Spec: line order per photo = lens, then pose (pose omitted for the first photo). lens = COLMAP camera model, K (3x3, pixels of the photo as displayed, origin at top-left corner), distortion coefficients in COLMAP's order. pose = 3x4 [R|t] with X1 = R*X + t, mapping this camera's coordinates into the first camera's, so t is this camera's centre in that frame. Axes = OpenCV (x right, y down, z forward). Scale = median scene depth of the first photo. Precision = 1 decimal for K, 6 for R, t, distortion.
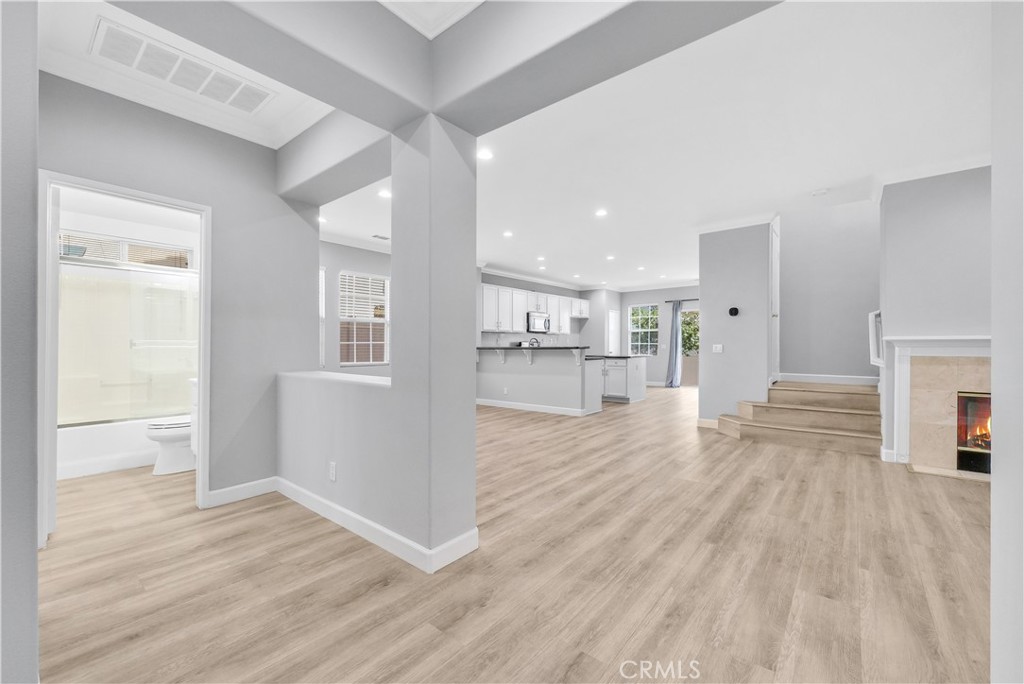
lens RADIAL K [[415.9, 0, 512.0], [0, 415.9, 350.1], [0, 0, 1]] dist [-0.001040, -0.000566]
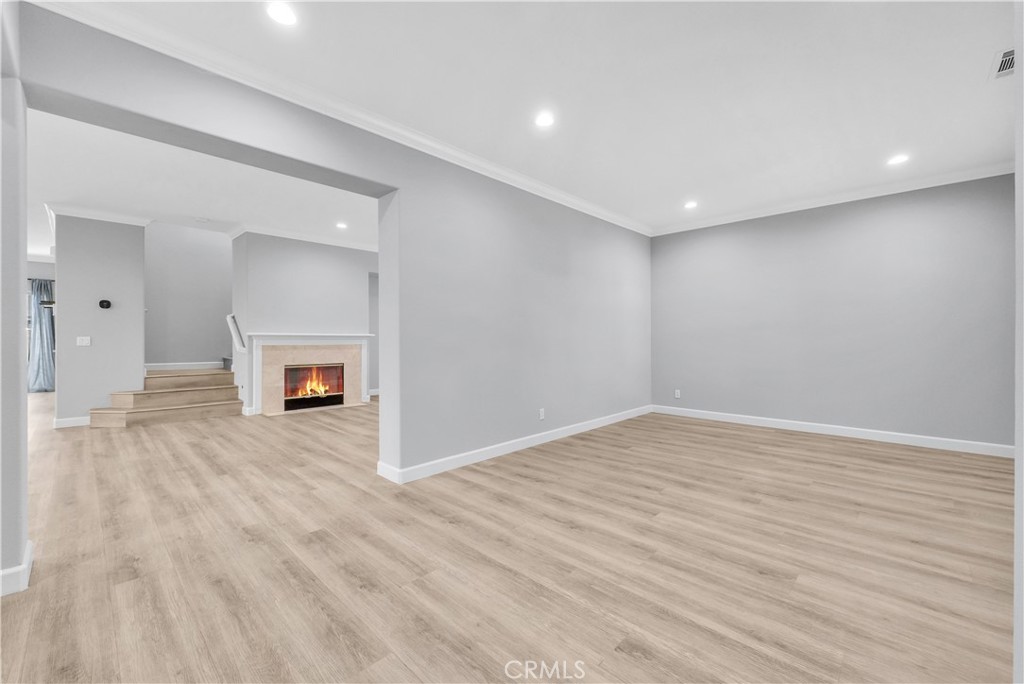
lens RADIAL K [[415.9, 0, 511.3], [0, 415.9, 337.3], [0, 0, 1]] dist [-0.001040, -0.000566]
pose [[0.079083, 0.004835, 0.996856, -0.523208], [0.007912, 0.999954, -0.005478, 0.000265], [-0.996837, 0.008321, 0.079041, -0.069237]]
